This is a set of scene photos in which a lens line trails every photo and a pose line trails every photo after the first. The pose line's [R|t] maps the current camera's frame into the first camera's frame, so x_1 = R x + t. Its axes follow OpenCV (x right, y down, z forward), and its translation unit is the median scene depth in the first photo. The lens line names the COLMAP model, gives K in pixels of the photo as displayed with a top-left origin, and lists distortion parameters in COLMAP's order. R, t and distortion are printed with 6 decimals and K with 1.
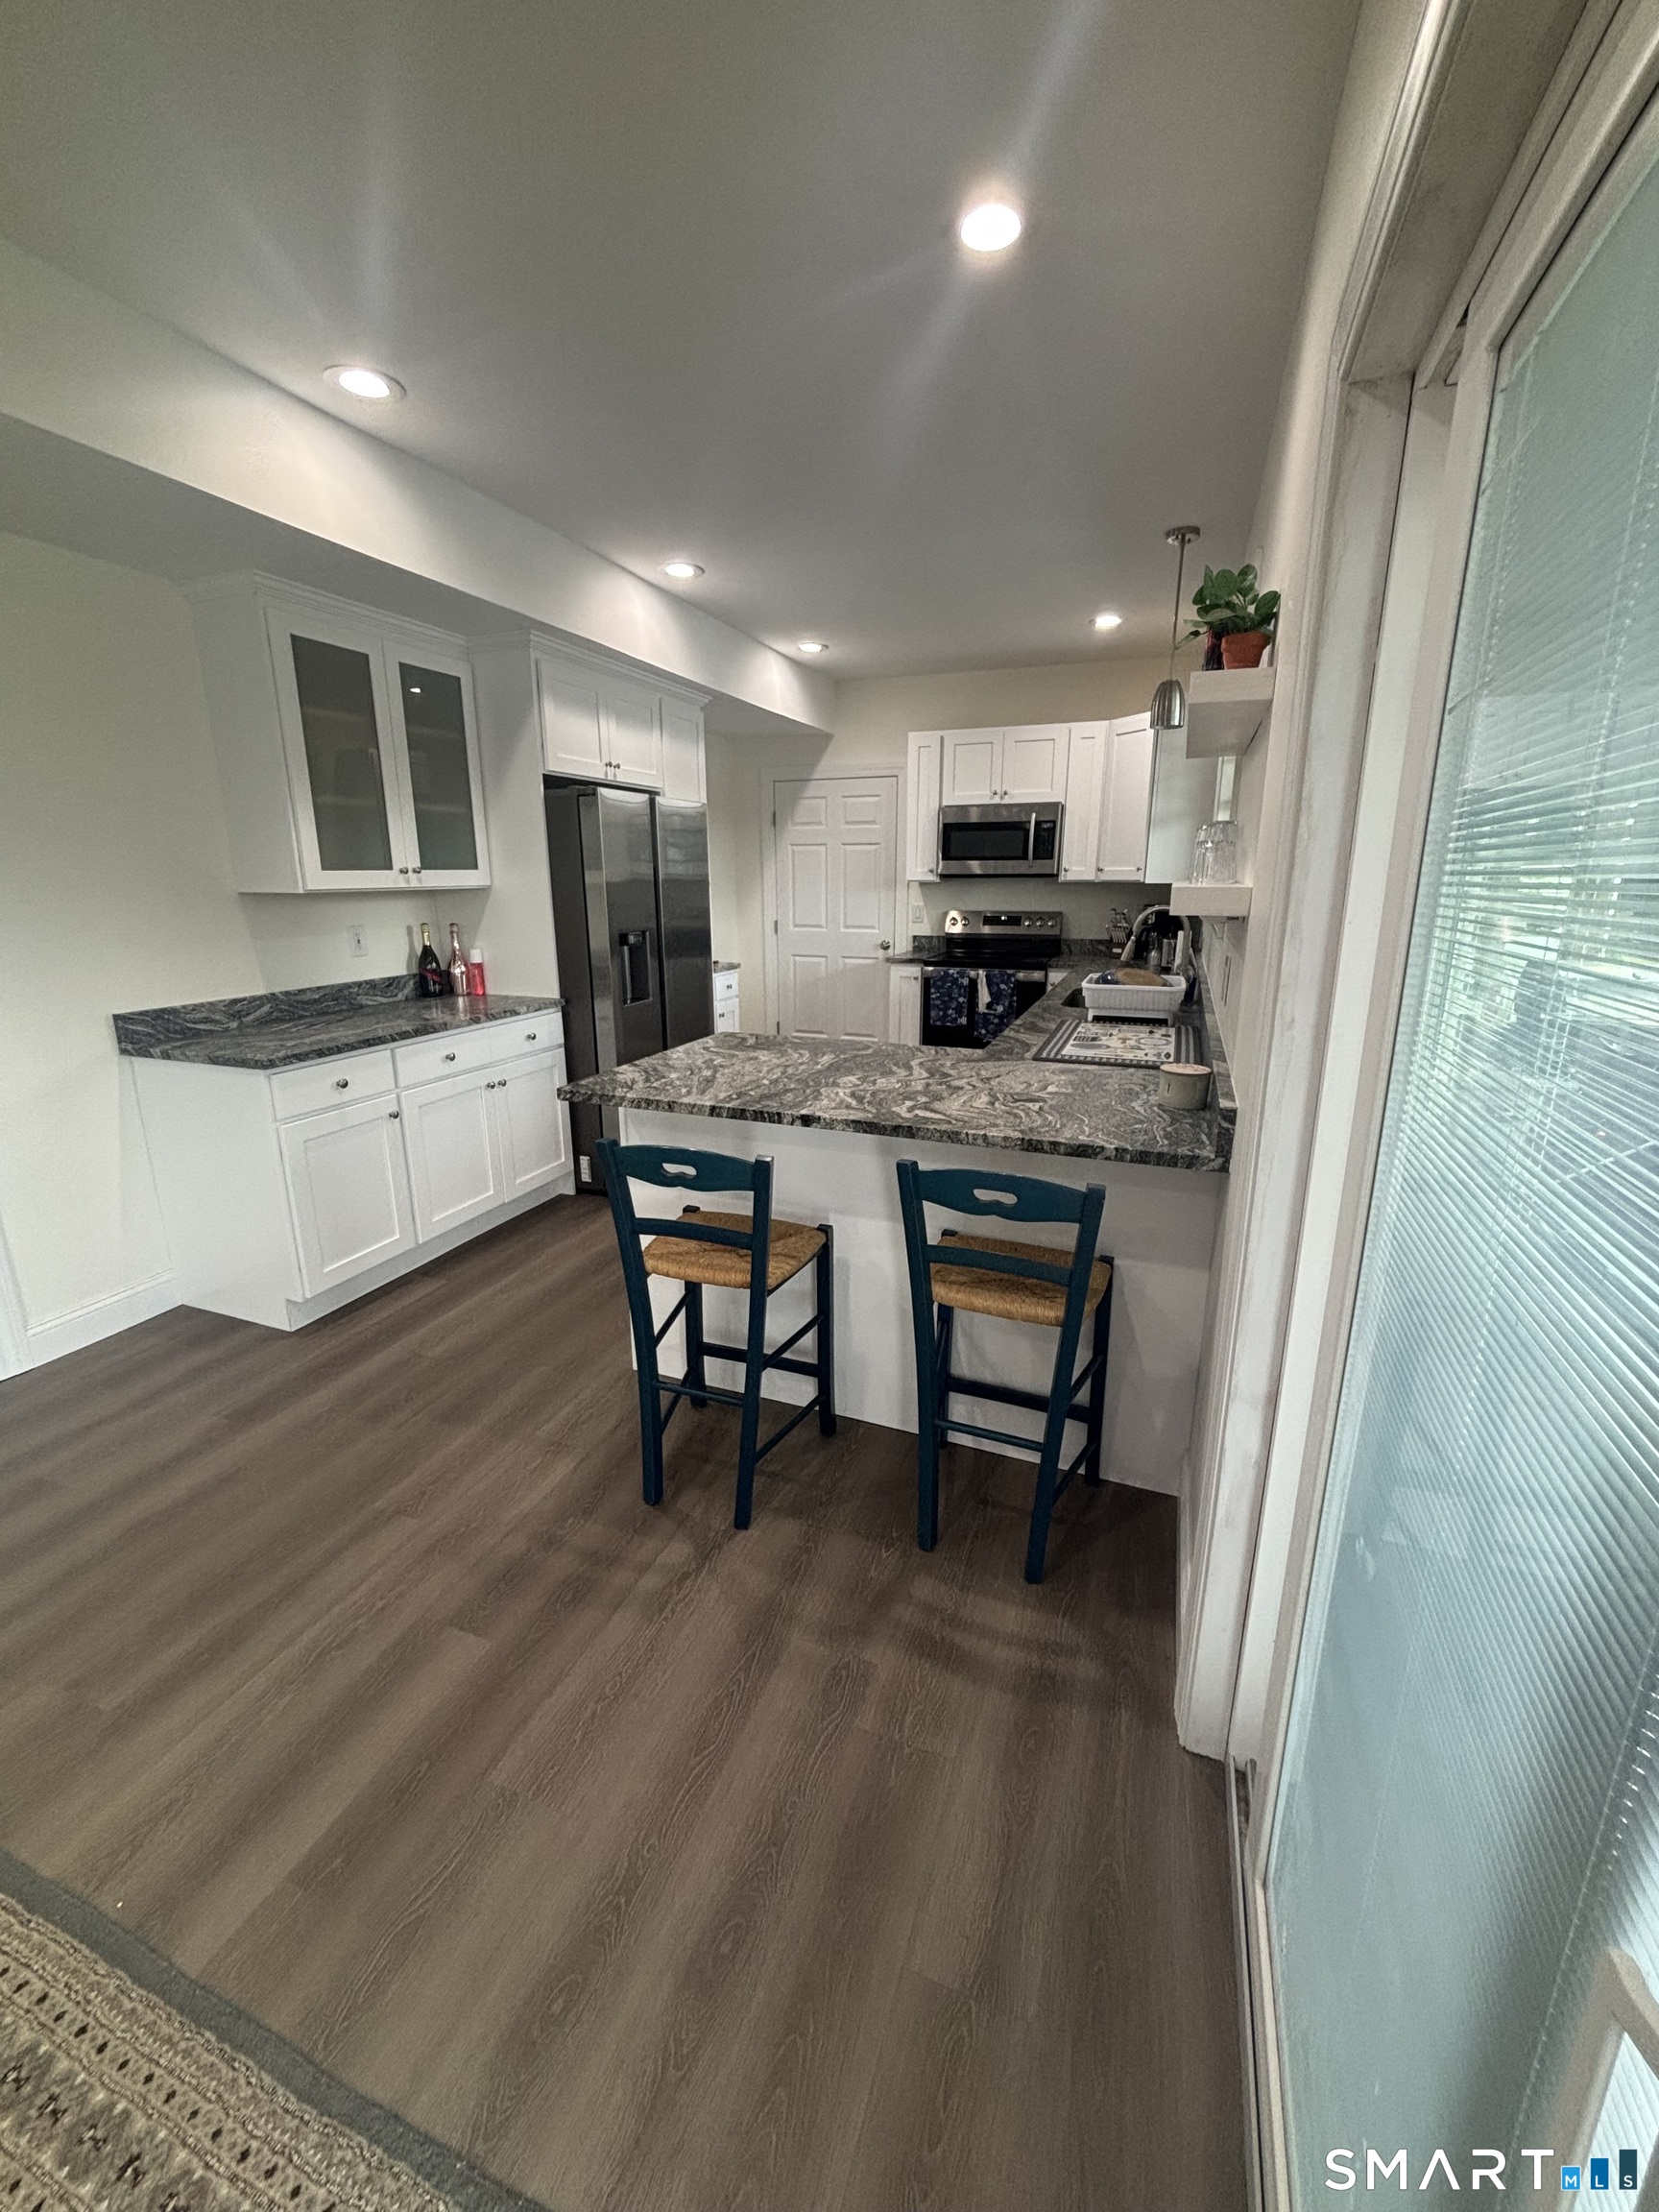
lens RADIAL K [[895.2, 0, 825.8], [0, 895.2, 1106.7], [0, 0, 1]] dist [0.001263, -0.000739]
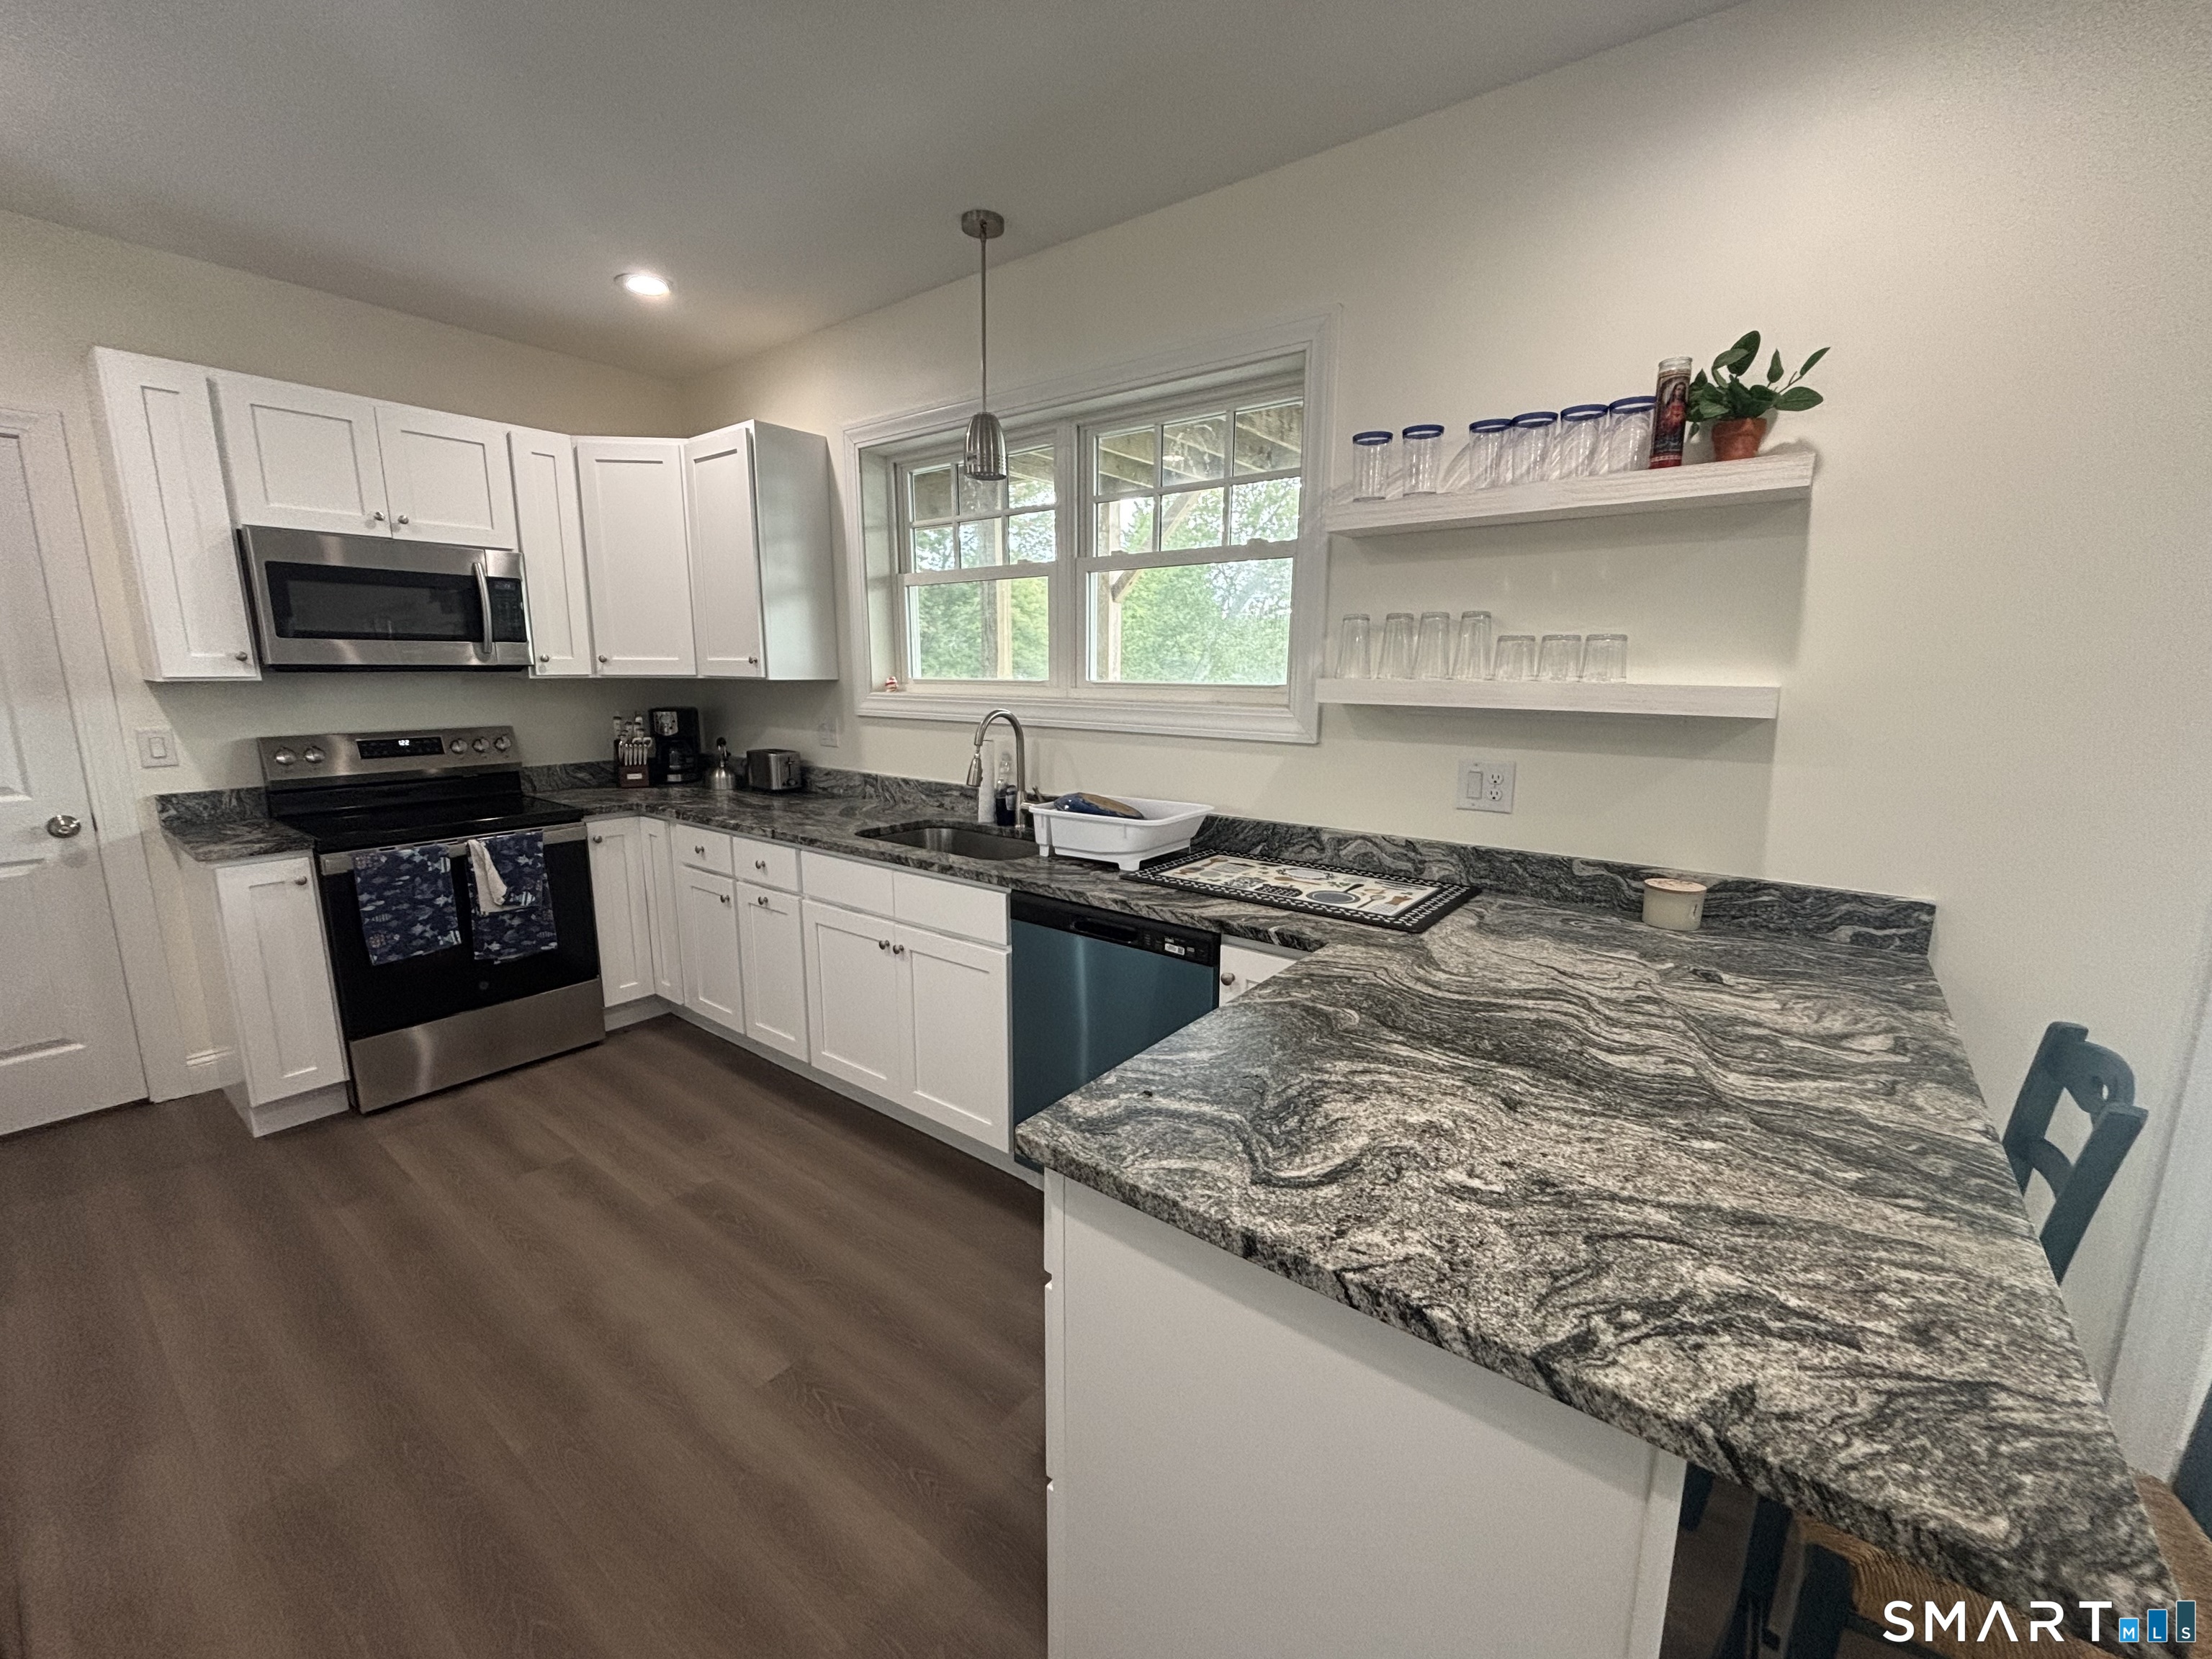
lens RADIAL K [[895.2, 0, 1097.5], [0, 895.2, 828.2], [0, 0, 1]] dist [0.001263, -0.000739]
pose [[0.292241, -0.166594, 0.941723, -0.254138], [0.238217, 0.966353, 0.097026, -0.136447], [-0.926201, 0.195980, 0.322094, 0.530130]]
